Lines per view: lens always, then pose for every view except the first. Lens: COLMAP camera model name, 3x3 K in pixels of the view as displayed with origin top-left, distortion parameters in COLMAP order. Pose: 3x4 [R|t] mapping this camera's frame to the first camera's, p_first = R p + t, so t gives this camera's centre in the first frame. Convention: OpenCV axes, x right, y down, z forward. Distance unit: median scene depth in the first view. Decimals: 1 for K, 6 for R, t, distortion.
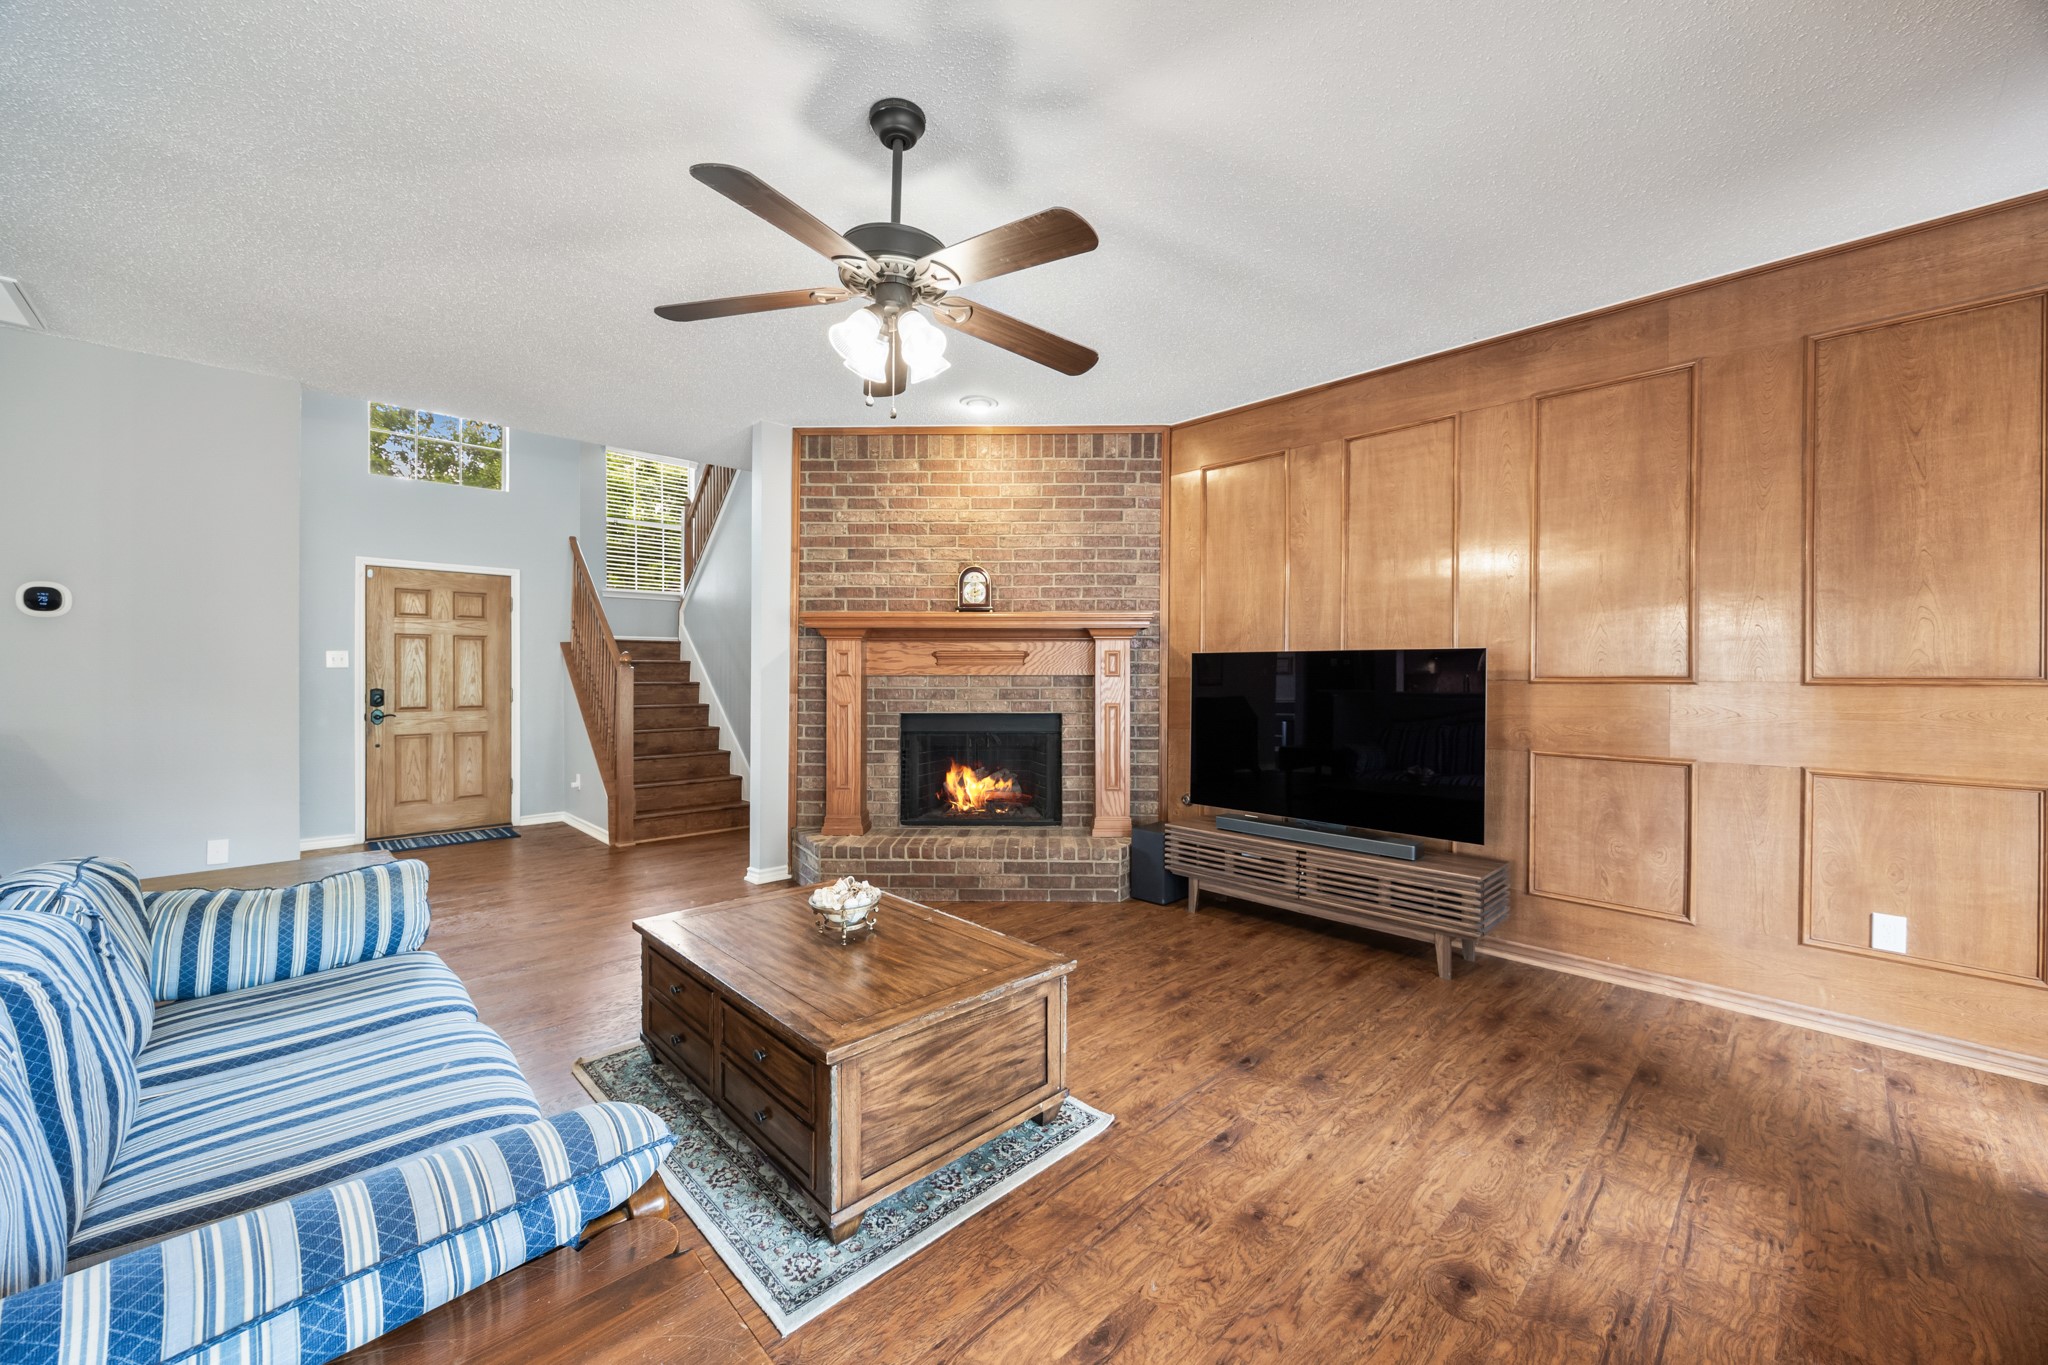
lens RADIAL K [[787.0, 0, 1032.4], [0, 787.0, 679.4], [0, 0, 1]] dist [-0.001032, 0.000433]
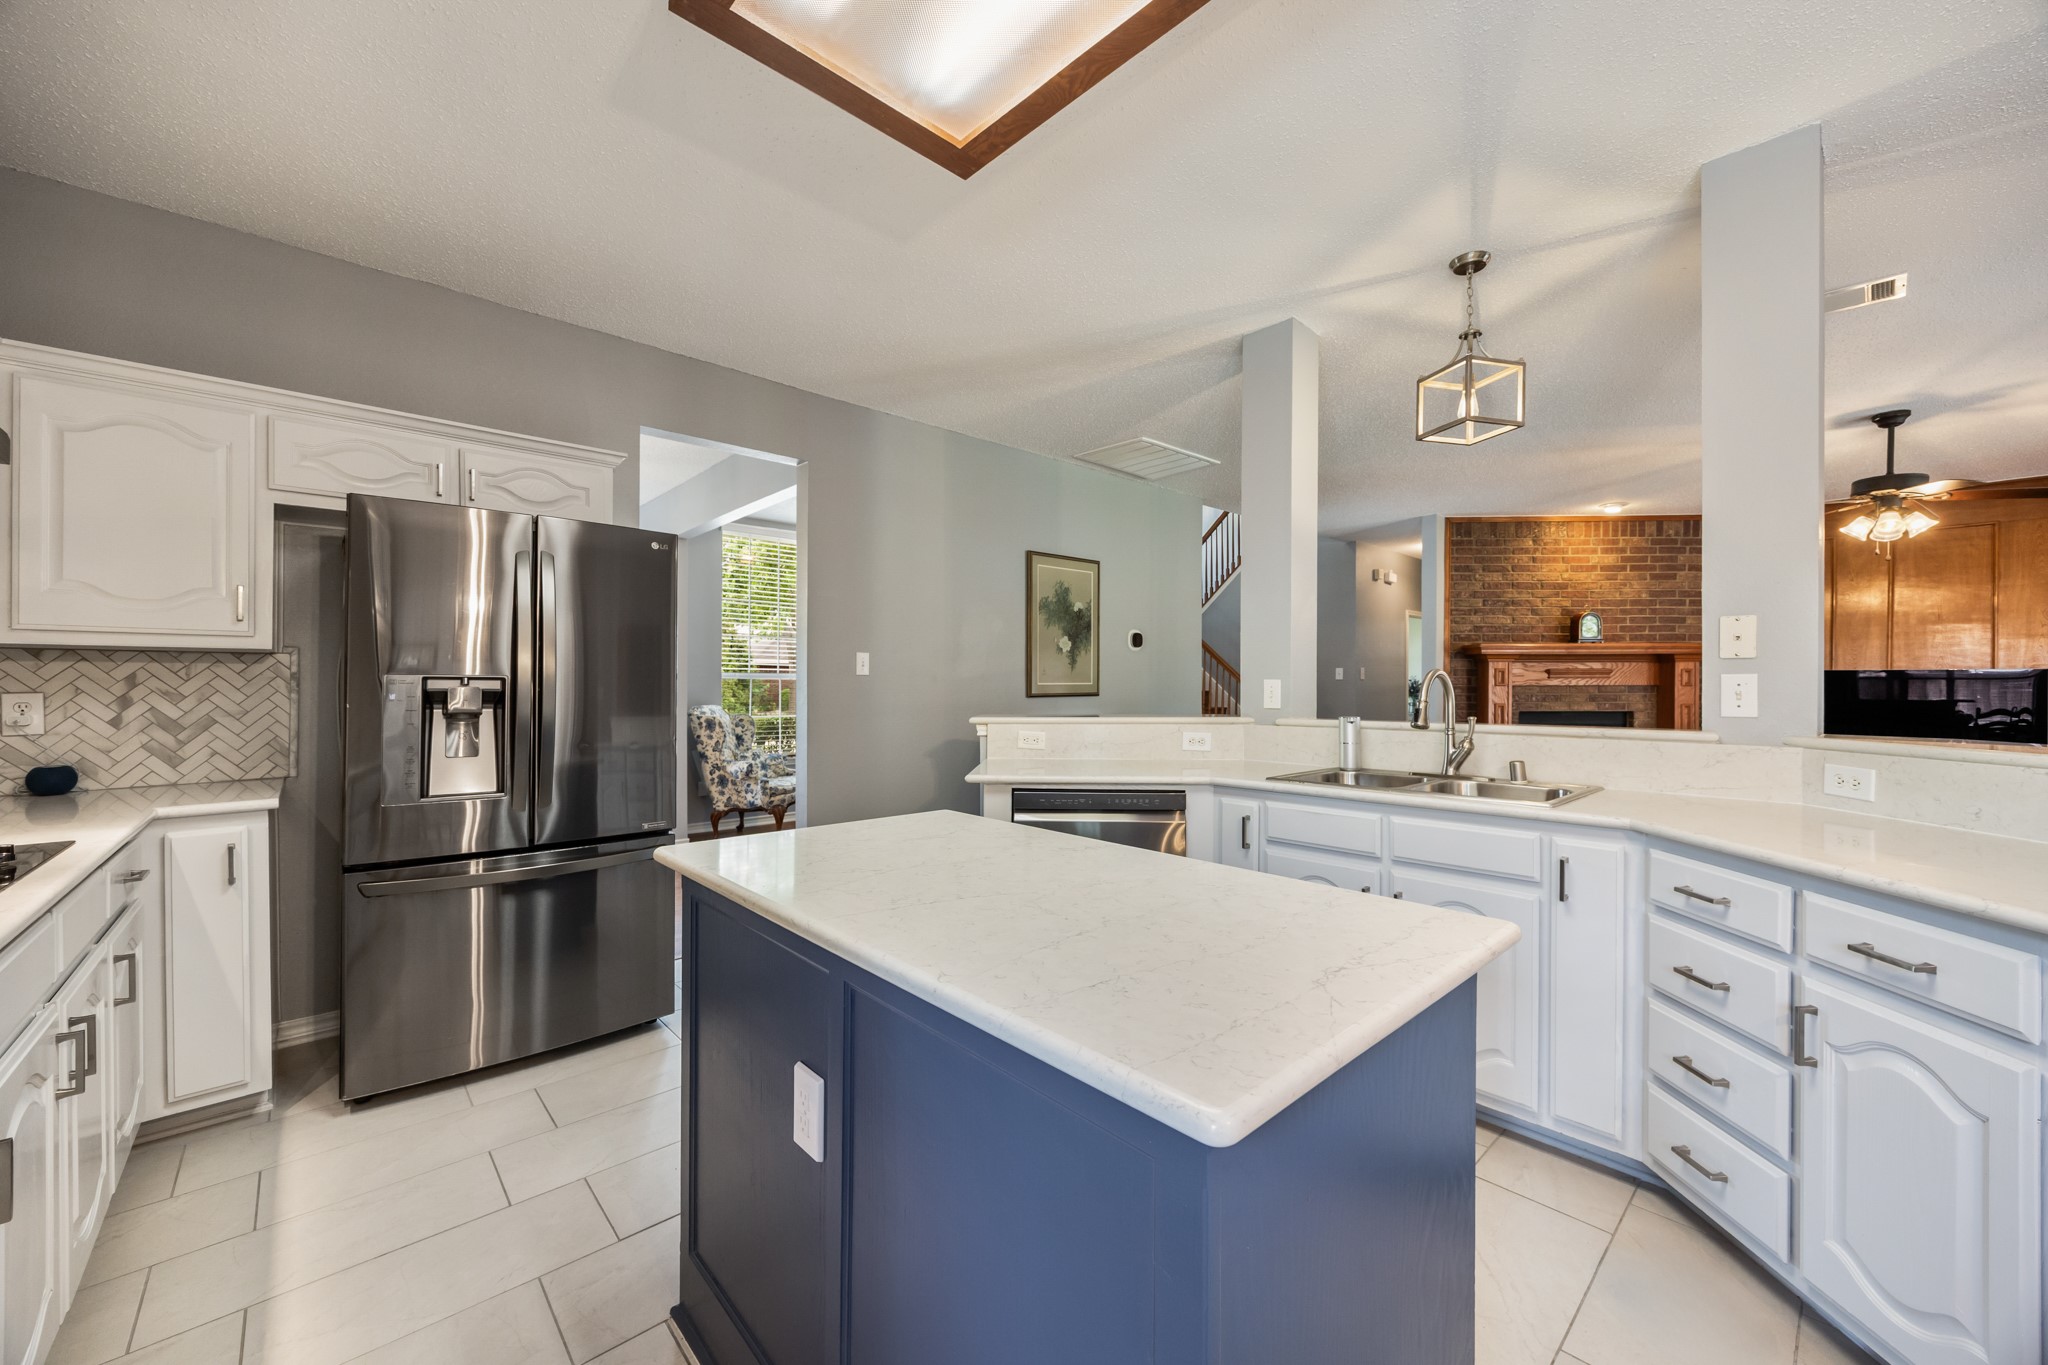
lens RADIAL K [[775.8, 0, 1024.8], [0, 775.8, 684.0], [0, 0, 1]] dist [-0.001515, -0.000593]
pose [[0.999566, -0.000996, -0.029440, -1.055966], [0.000804, 0.999978, -0.006542, 0.001130], [0.029446, 0.006516, 0.999545, -0.476533]]
